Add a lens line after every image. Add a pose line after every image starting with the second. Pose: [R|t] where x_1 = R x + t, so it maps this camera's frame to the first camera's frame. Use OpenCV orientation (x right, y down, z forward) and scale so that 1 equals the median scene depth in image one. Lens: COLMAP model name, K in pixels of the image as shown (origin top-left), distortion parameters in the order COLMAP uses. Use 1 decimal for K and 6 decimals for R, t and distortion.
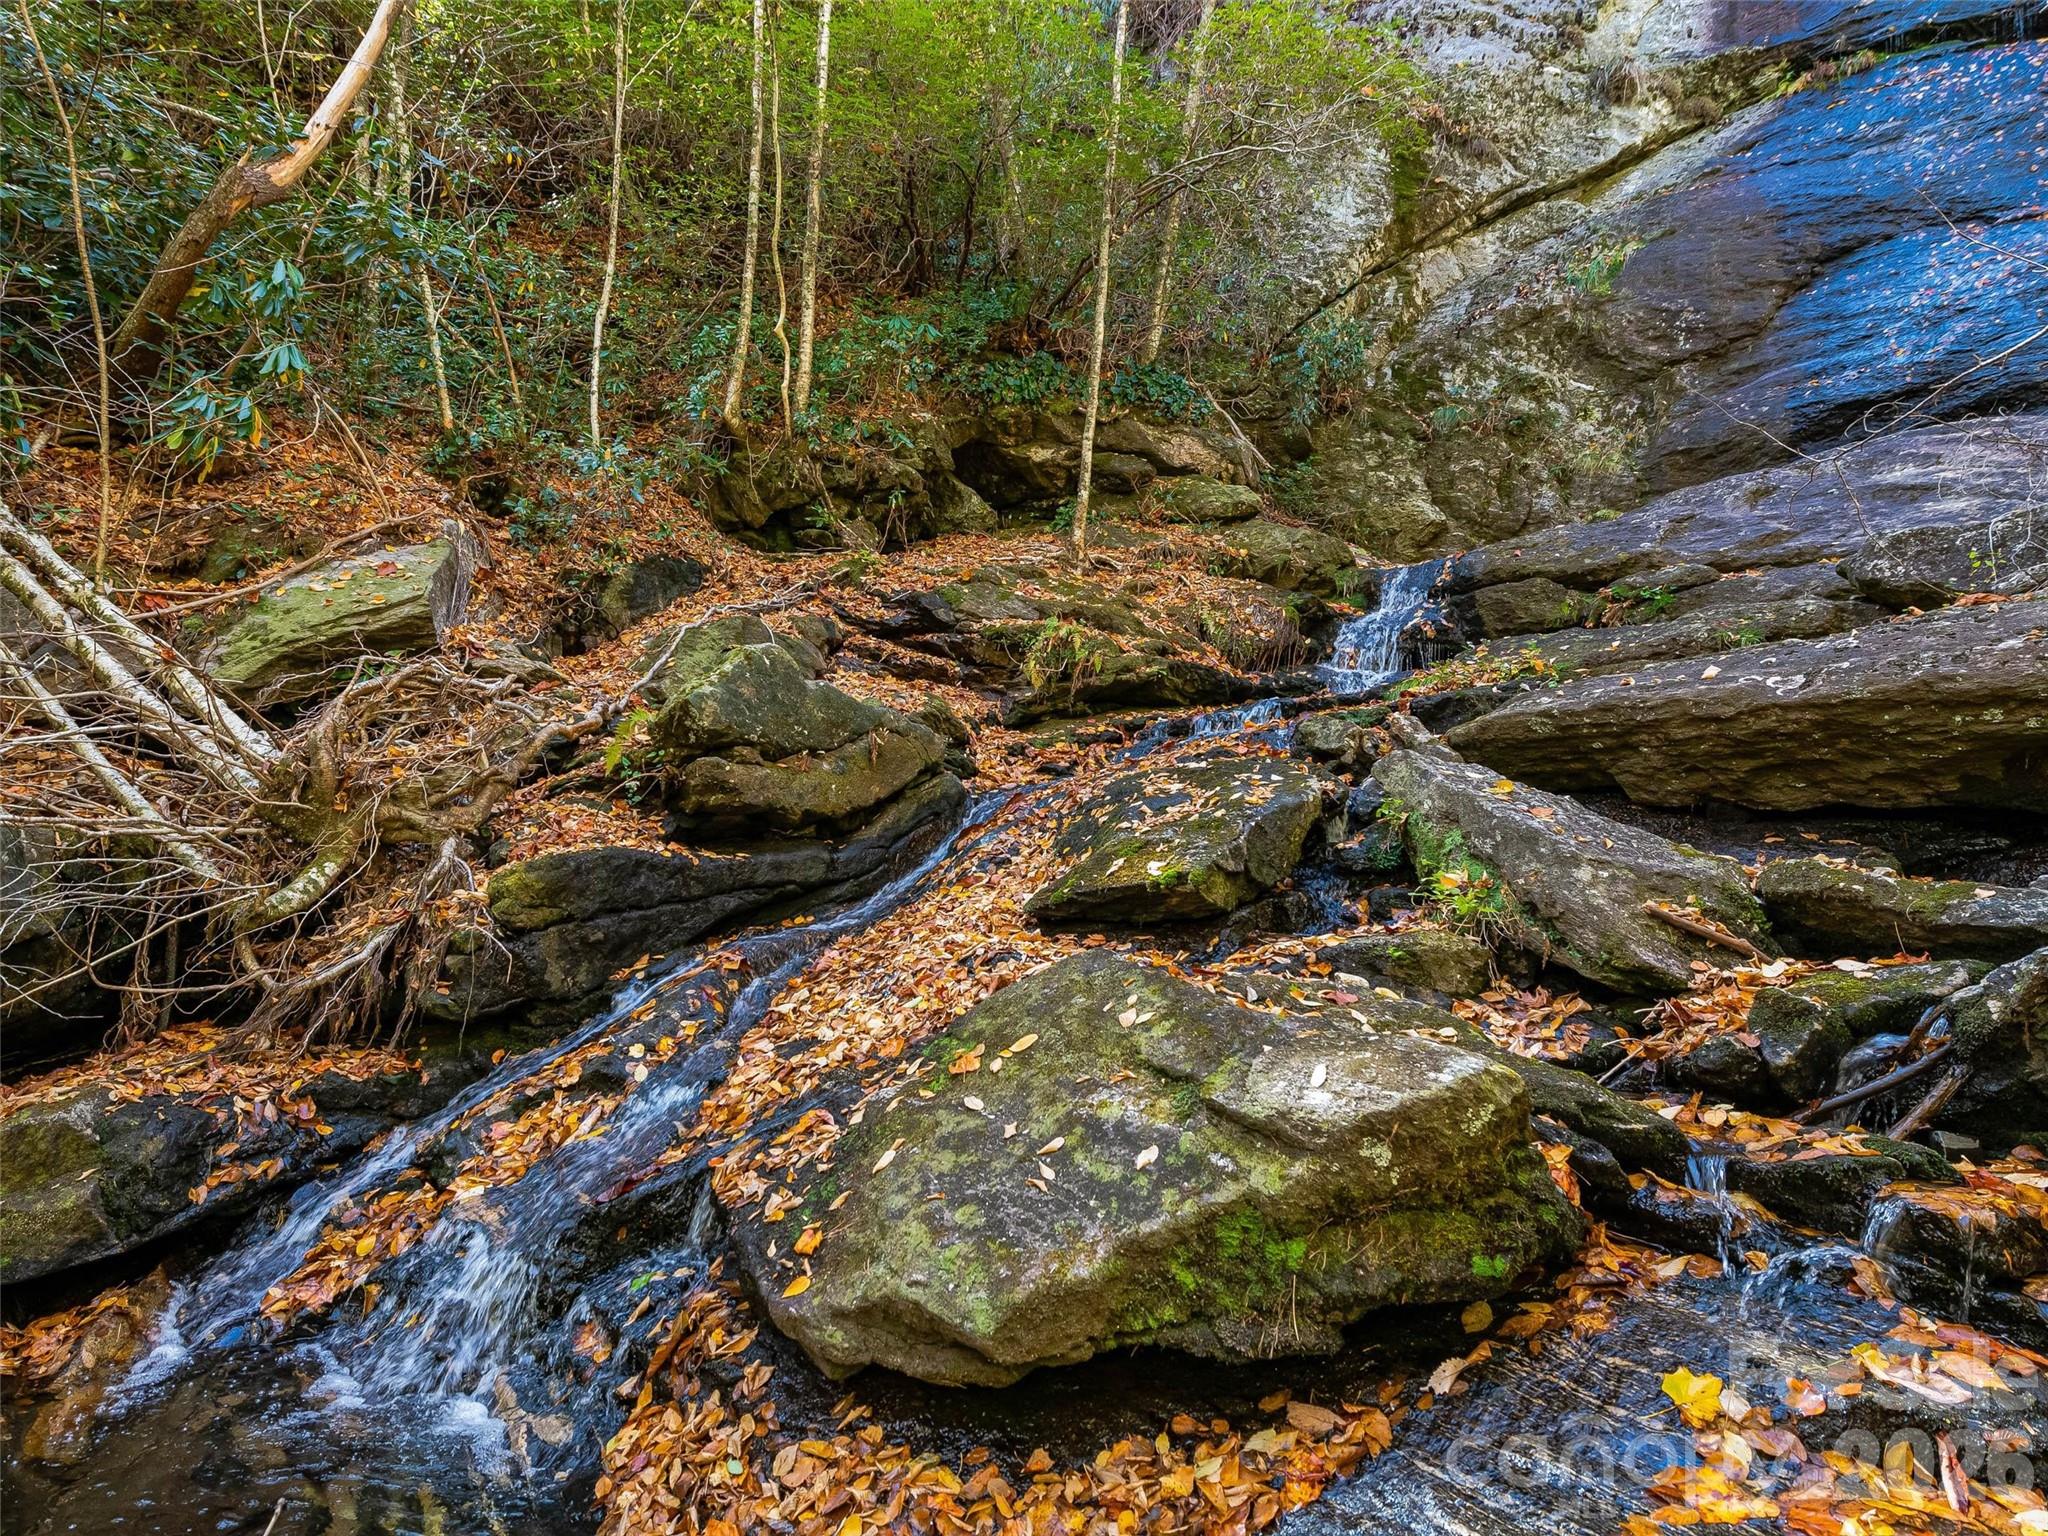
lens RADIAL K [[983.7, 0, 1030.6], [0, 983.7, 767.5], [0, 0, 1]] dist [0.002834, -0.004470]
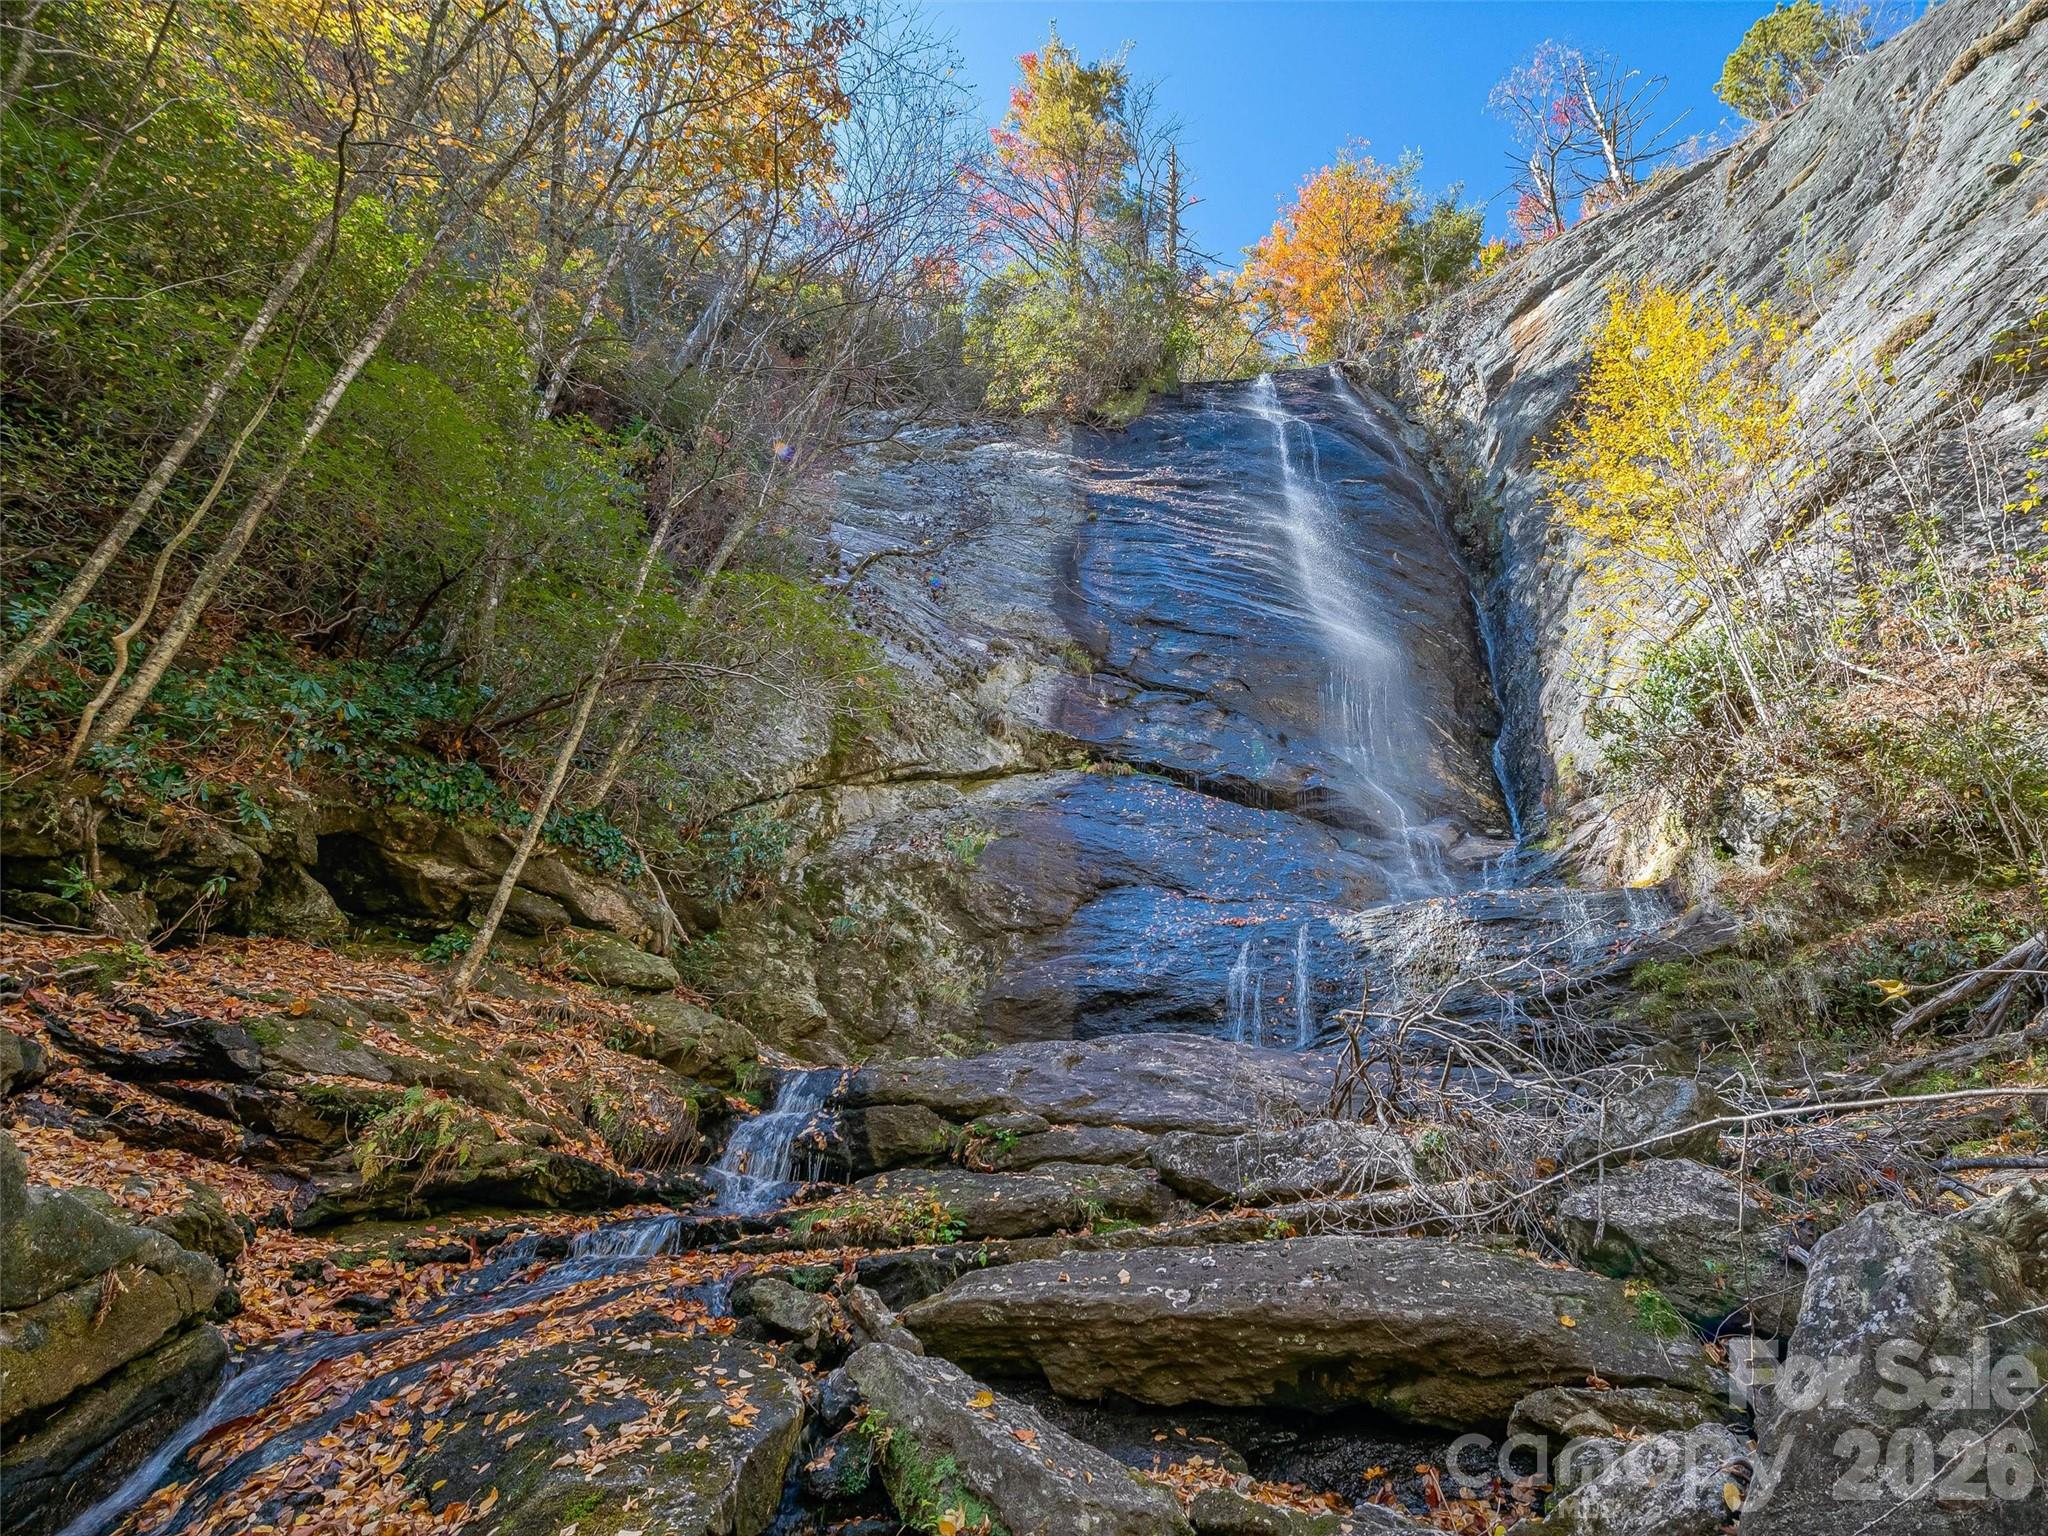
lens RADIAL K [[983.7, 0, 1030.6], [0, 983.7, 767.5], [0, 0, 1]] dist [0.002834, -0.004470]
pose [[0.741168, 0.308455, 0.596260, -0.158710], [-0.054422, 0.912874, -0.404597, -0.087922], [-0.669110, 0.267425, 0.693380, 0.034104]]
